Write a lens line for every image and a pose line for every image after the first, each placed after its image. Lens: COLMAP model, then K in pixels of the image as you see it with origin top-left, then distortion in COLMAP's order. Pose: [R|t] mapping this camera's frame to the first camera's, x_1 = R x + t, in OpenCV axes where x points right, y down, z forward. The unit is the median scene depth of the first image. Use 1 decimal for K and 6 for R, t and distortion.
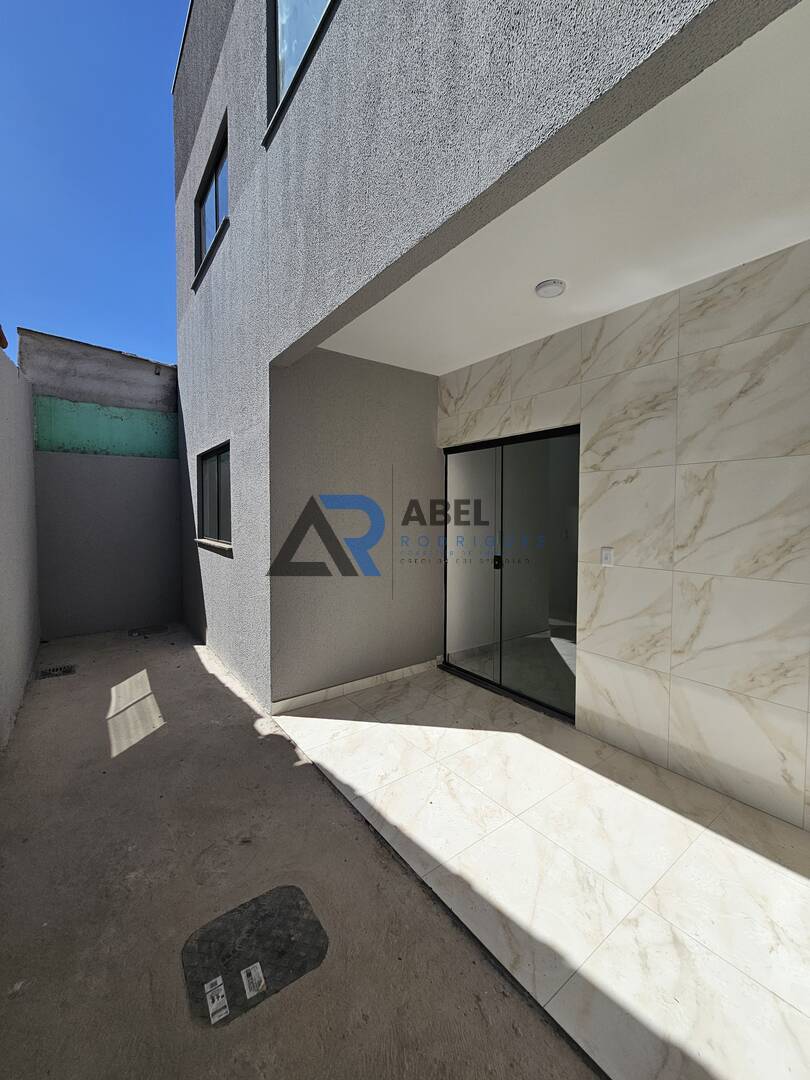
lens RADIAL K [[440.0, 0, 411.1], [0, 440.0, 531.0], [0, 0, 1]] dist [-0.001988, -0.000903]
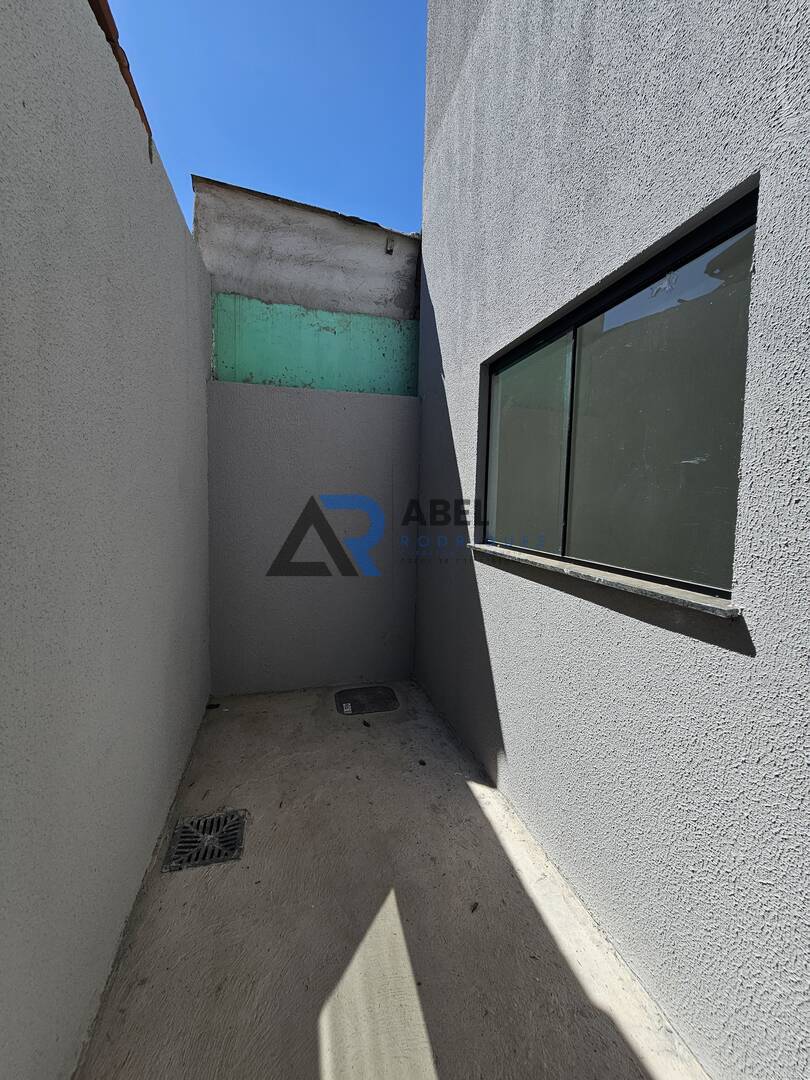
lens RADIAL K [[440.0, 0, 411.1], [0, 440.0, 531.0], [0, 0, 1]] dist [-0.001988, -0.000903]
pose [[0.935603, 0.043184, -0.350402, -0.368528], [-0.035066, 0.998950, 0.029481, -0.006749], [0.351307, -0.015296, 0.936135, 0.513419]]
